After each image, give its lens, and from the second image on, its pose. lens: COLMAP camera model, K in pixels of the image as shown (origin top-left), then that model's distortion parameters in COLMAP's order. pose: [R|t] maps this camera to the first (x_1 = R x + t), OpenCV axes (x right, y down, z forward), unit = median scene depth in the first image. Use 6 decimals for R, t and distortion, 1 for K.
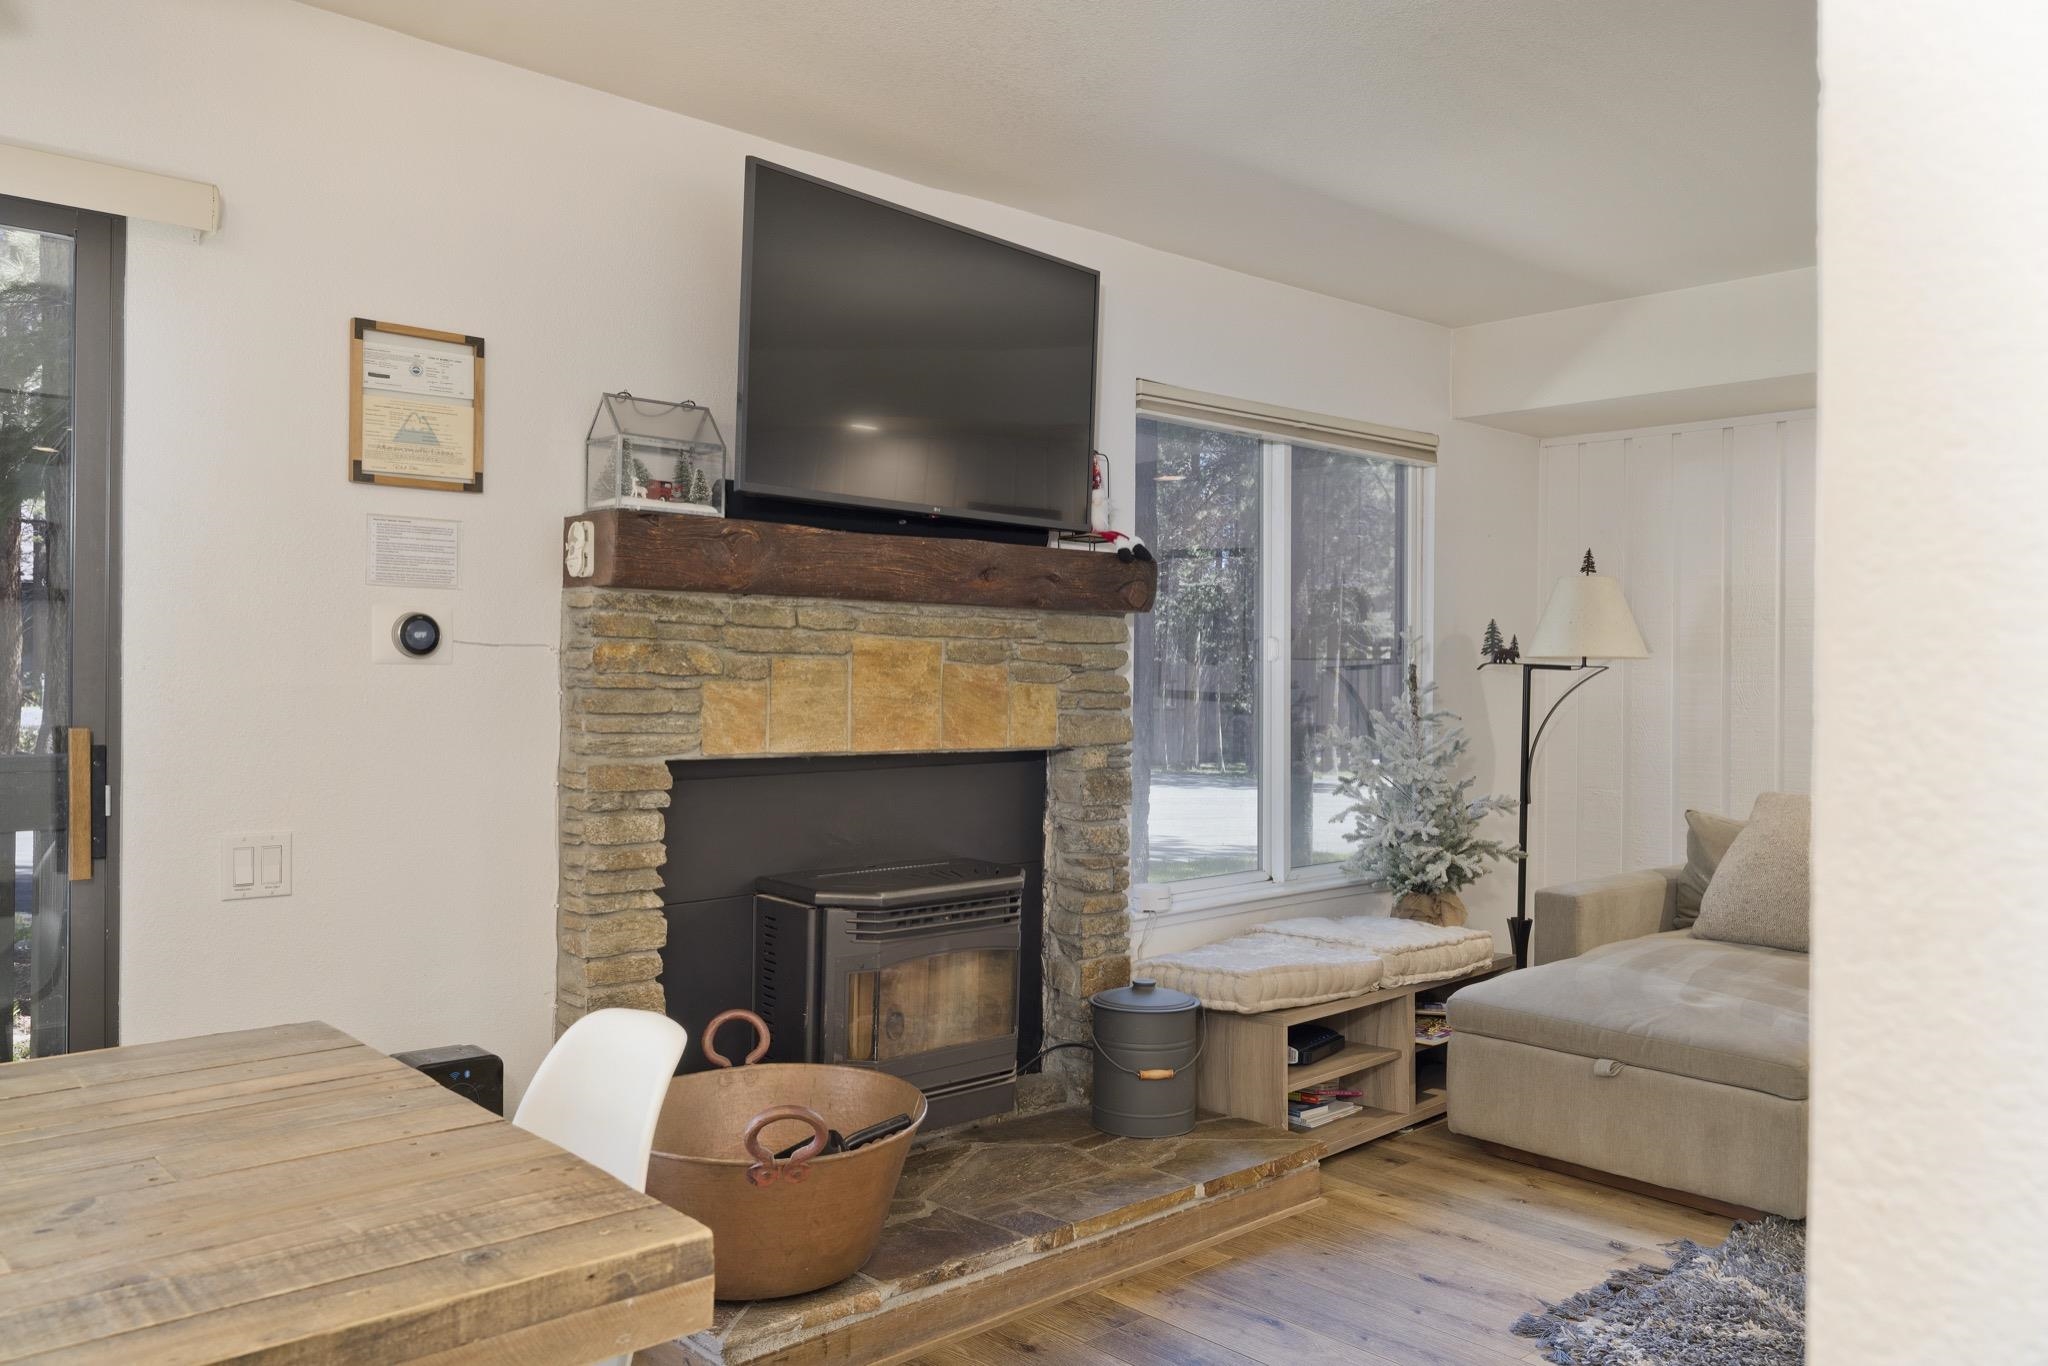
lens RADIAL K [[1553.1, 0, 1024.0], [0, 1553.1, 683.0], [0, 0, 1]] dist [0.000755, 0.000264]
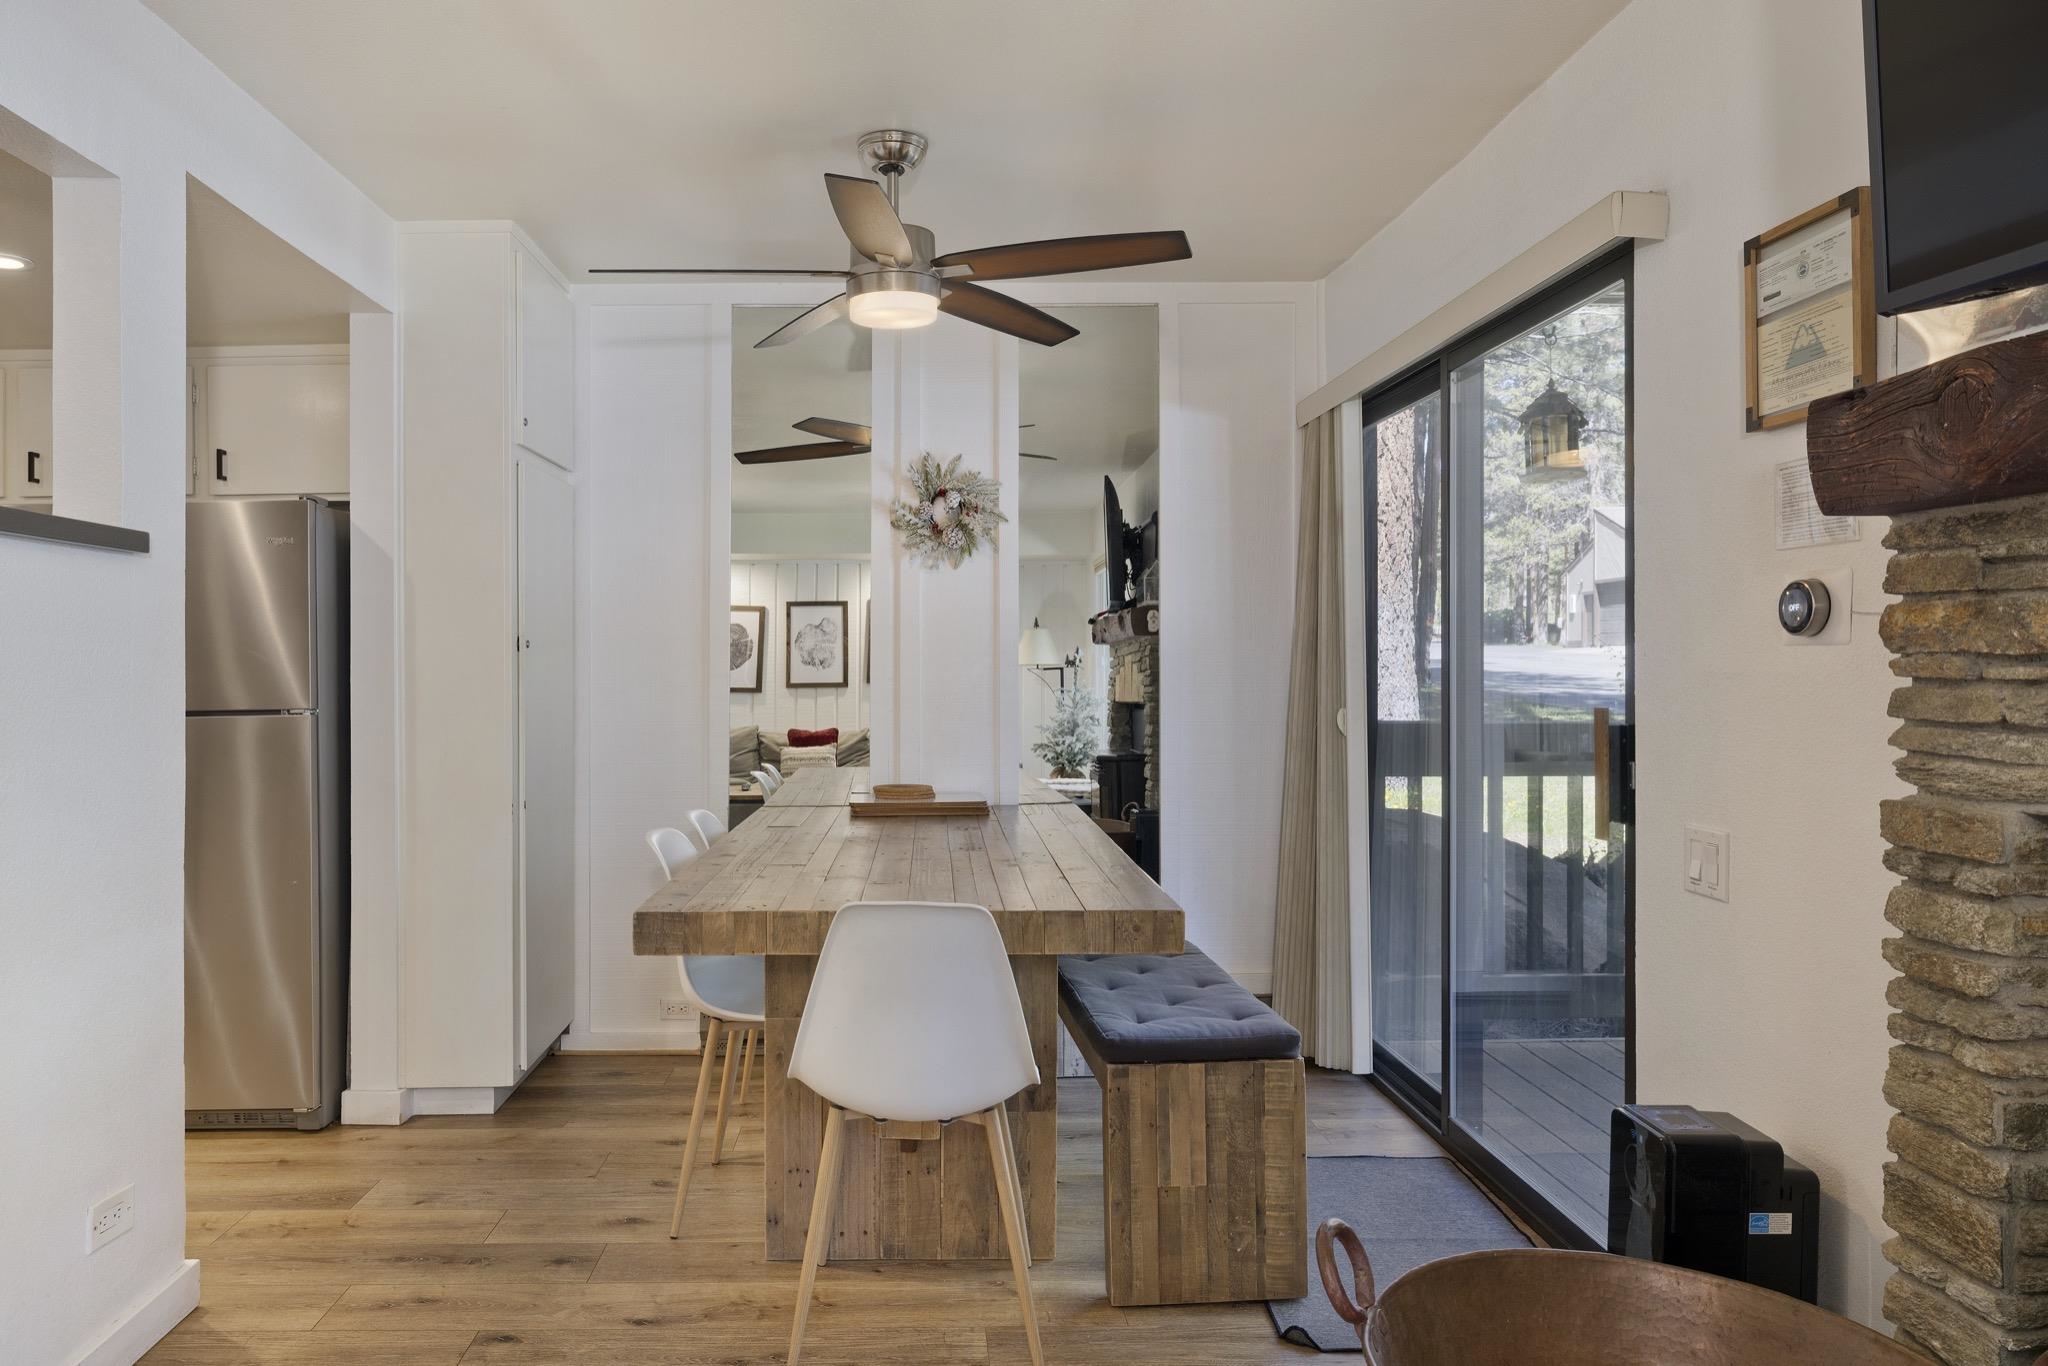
lens RADIAL K [[1377.3, 0, 1024.0], [0, 1377.3, 683.0], [0, 0, 1]] dist [-0.001224, -0.000550]
pose [[-0.611380, 0.003158, -0.791331, 0.372904], [-0.008080, 0.999915, 0.010233, 0.002511], [0.791296, 0.012650, -0.611303, 1.044413]]
